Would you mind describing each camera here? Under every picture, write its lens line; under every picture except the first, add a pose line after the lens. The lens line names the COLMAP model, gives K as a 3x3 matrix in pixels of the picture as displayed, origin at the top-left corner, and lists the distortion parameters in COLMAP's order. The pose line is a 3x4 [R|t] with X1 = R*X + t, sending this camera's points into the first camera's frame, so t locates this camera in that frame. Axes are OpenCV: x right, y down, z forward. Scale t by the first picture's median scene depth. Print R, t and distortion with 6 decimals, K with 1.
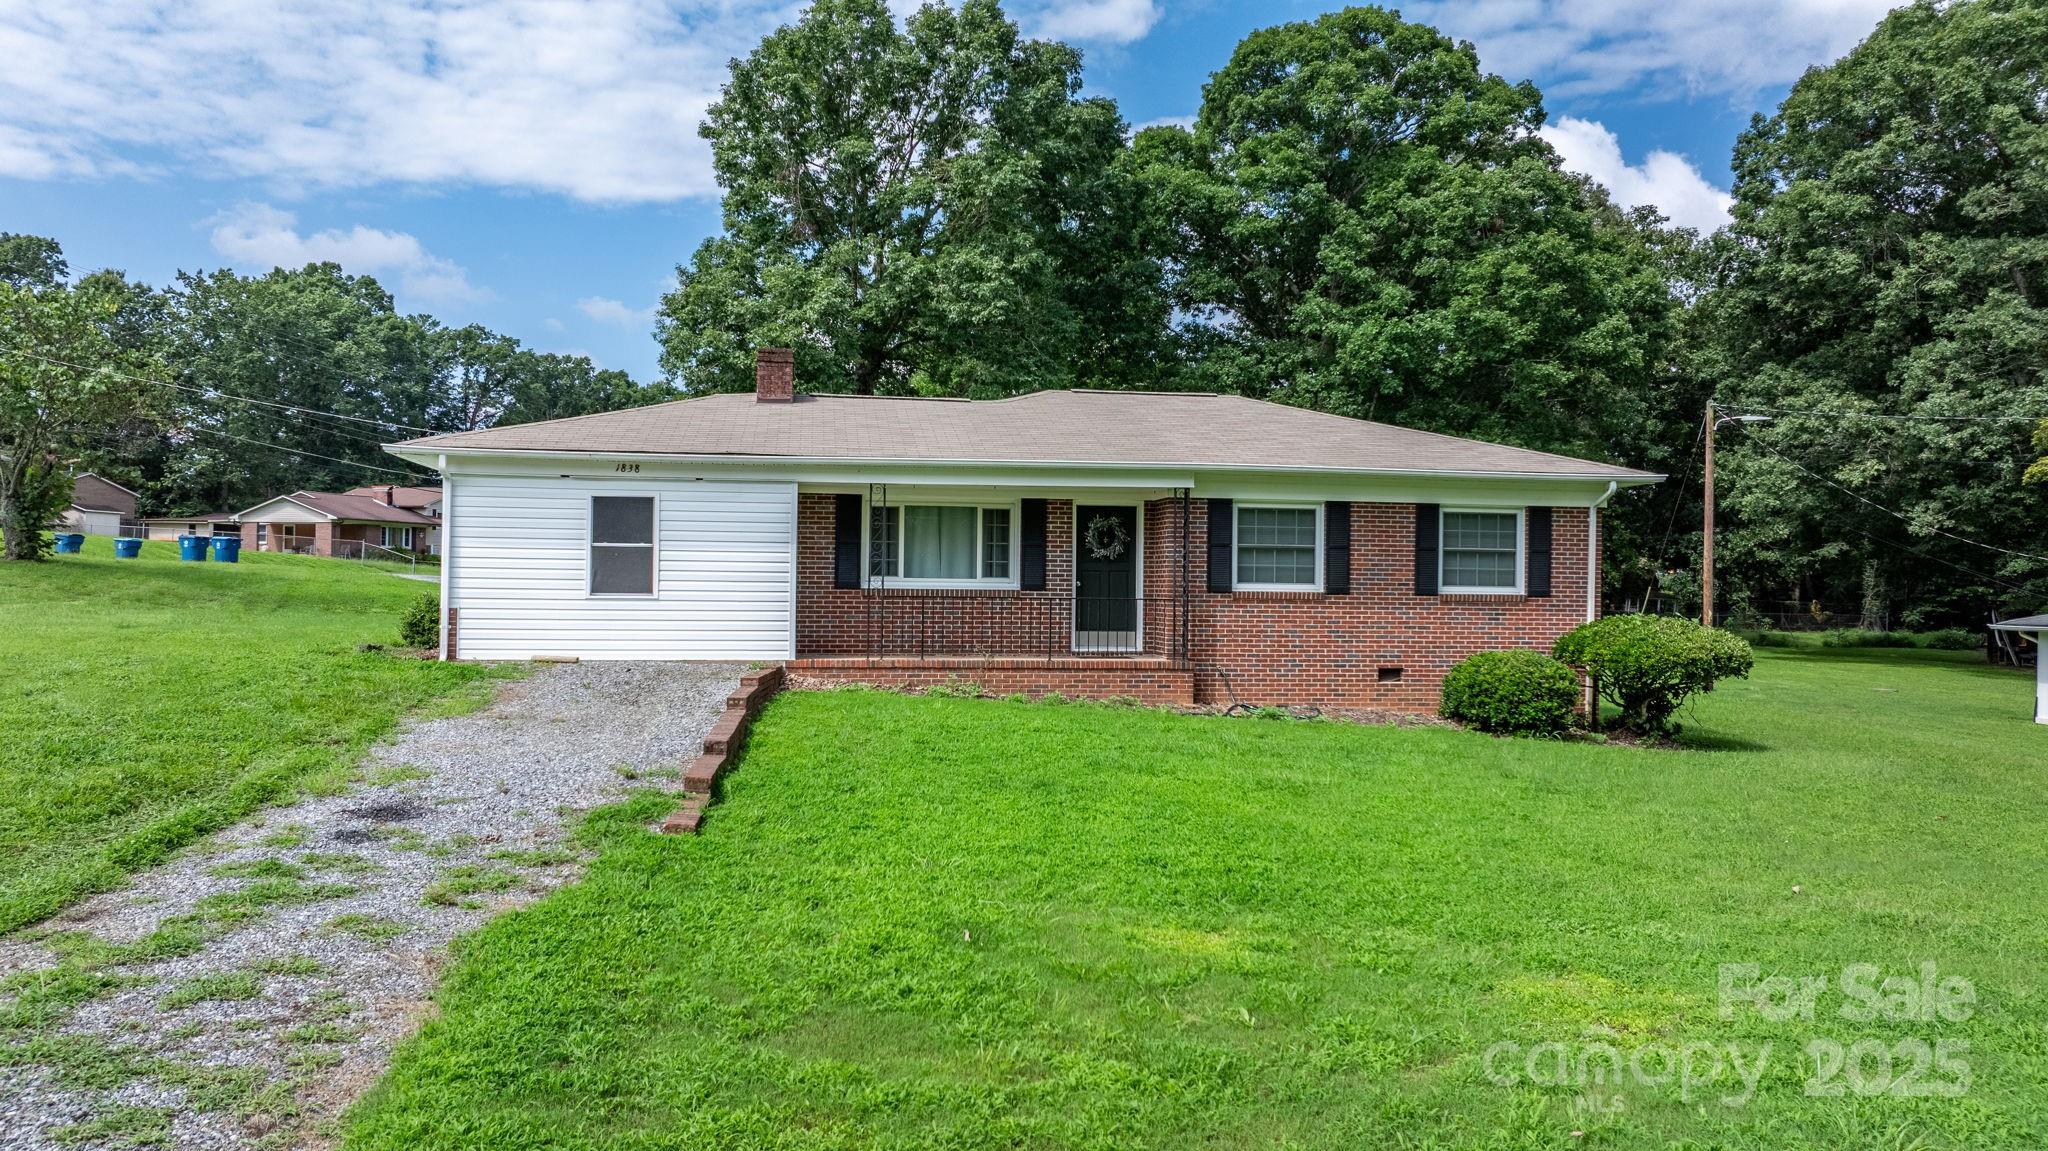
lens RADIAL K [[1455.6, 0, 1024.6], [0, 1455.6, 574.0], [0, 0, 1]] dist [-0.027747, 0.025877]
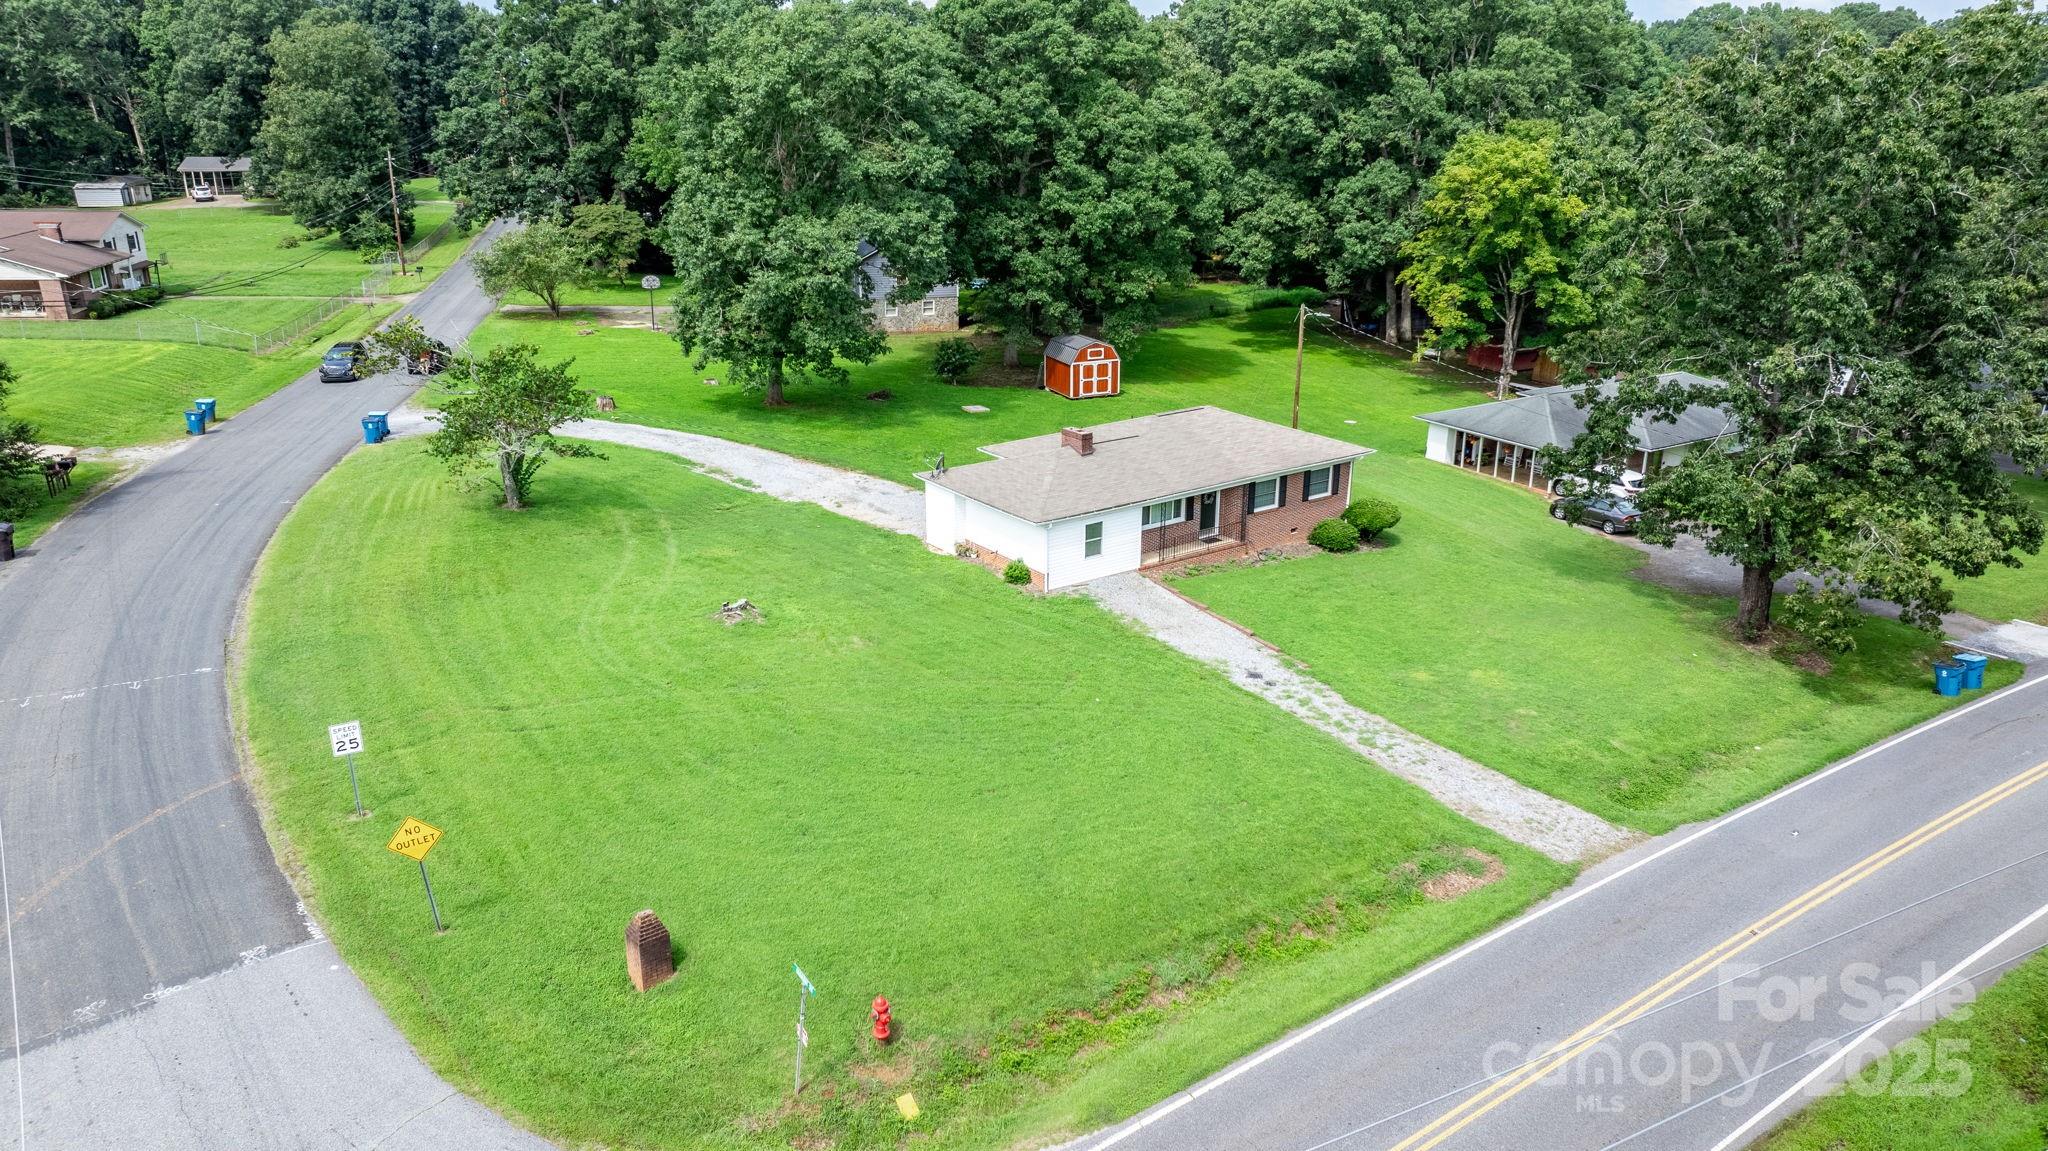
lens RADIAL K [[1455.6, 0, 1024.8], [0, 1455.6, 587.4], [0, 0, 1]] dist [-0.027747, 0.025877]
pose [[0.890629, -0.162620, 0.424657, -0.654709], [0.004665, 0.937086, 0.349069, -0.372733], [-0.454706, -0.308910, 0.835355, -0.531262]]
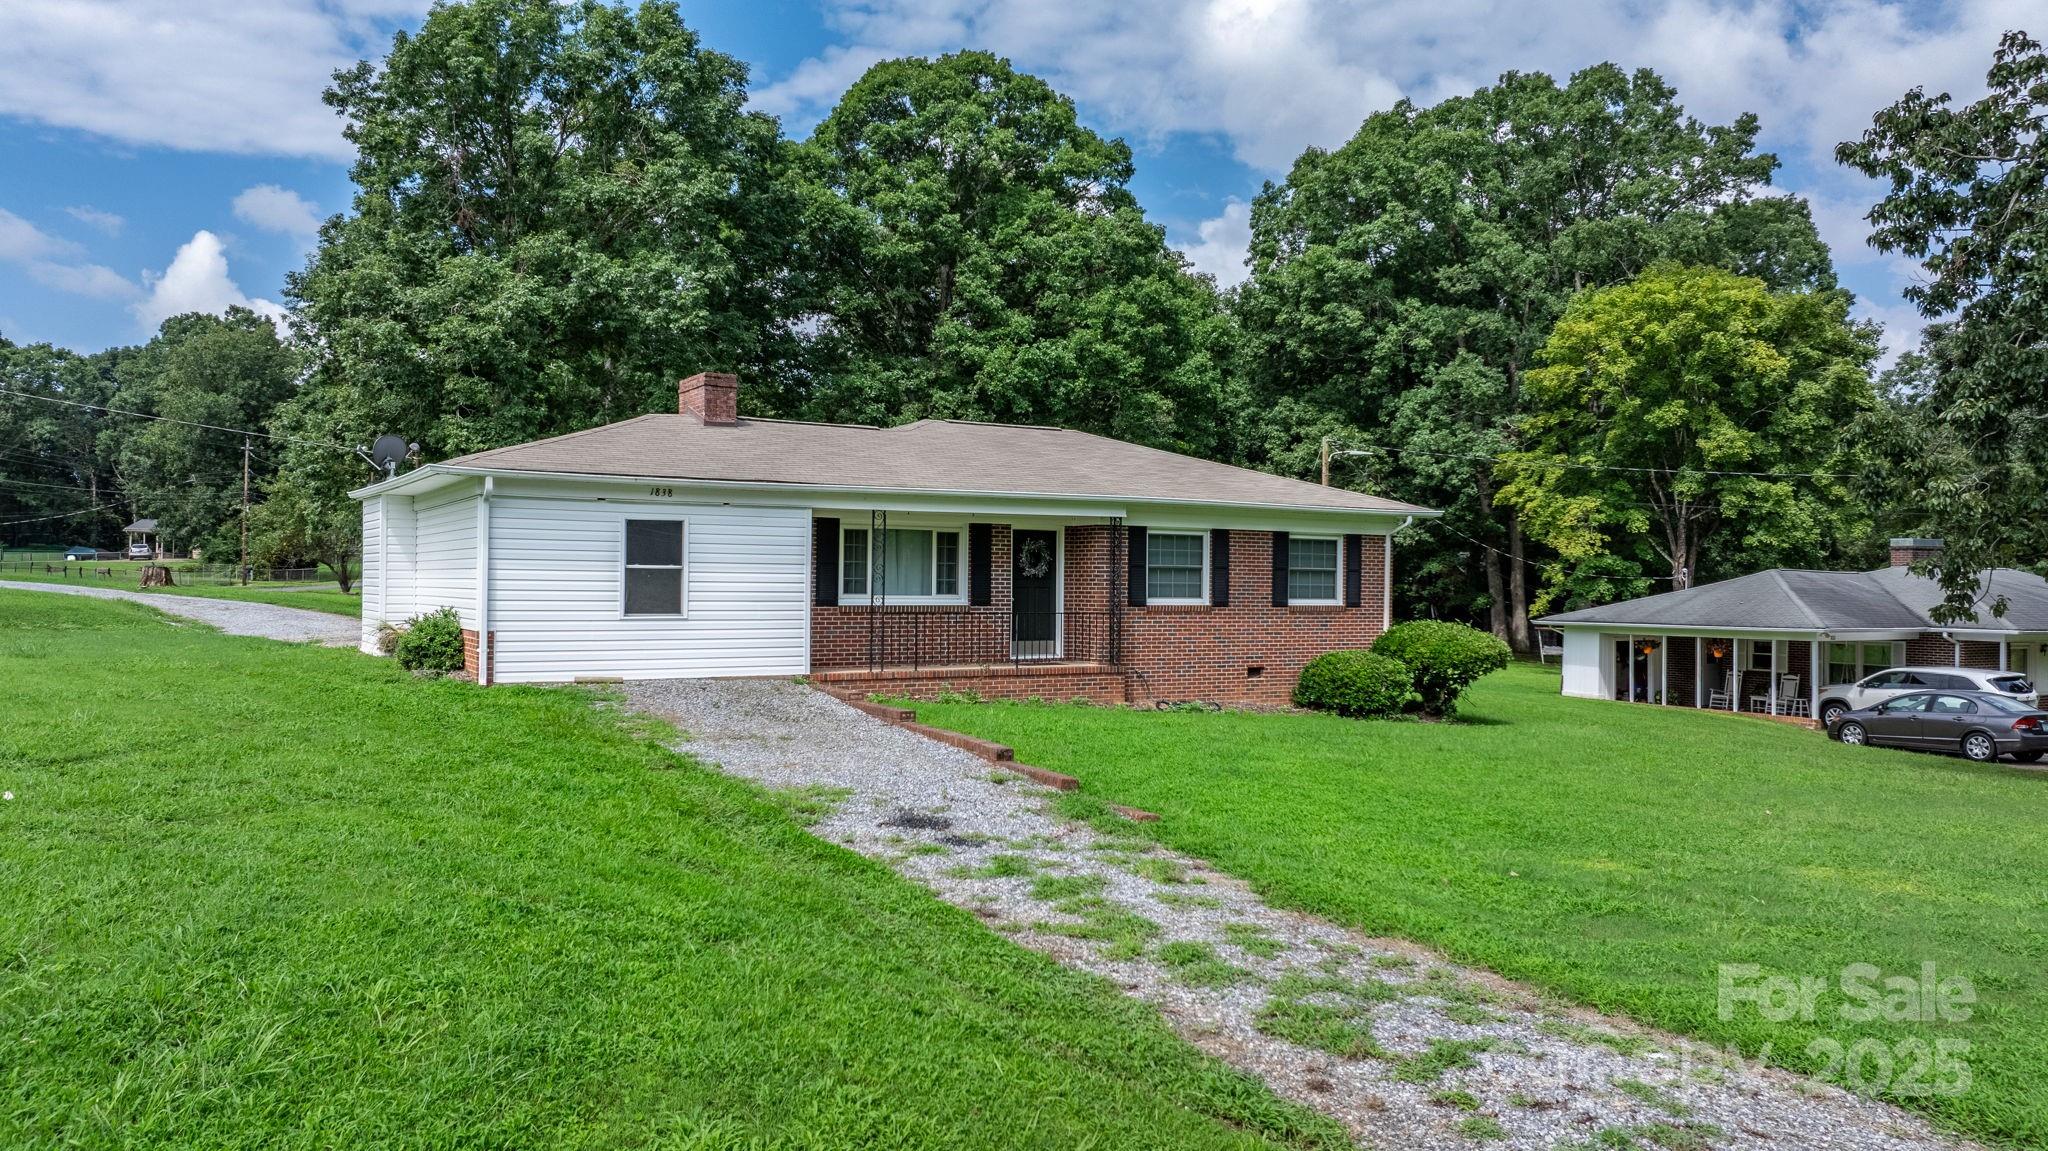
lens RADIAL K [[1455.6, 0, 1033.8], [0, 1455.6, 580.5], [0, 0, 1]] dist [-0.027747, 0.025877]
pose [[0.923750, -0.001888, 0.382991, -0.174091], [-0.001515, 0.999962, 0.008582, -0.008032], [-0.382993, -0.008507, 0.923712, -0.022683]]
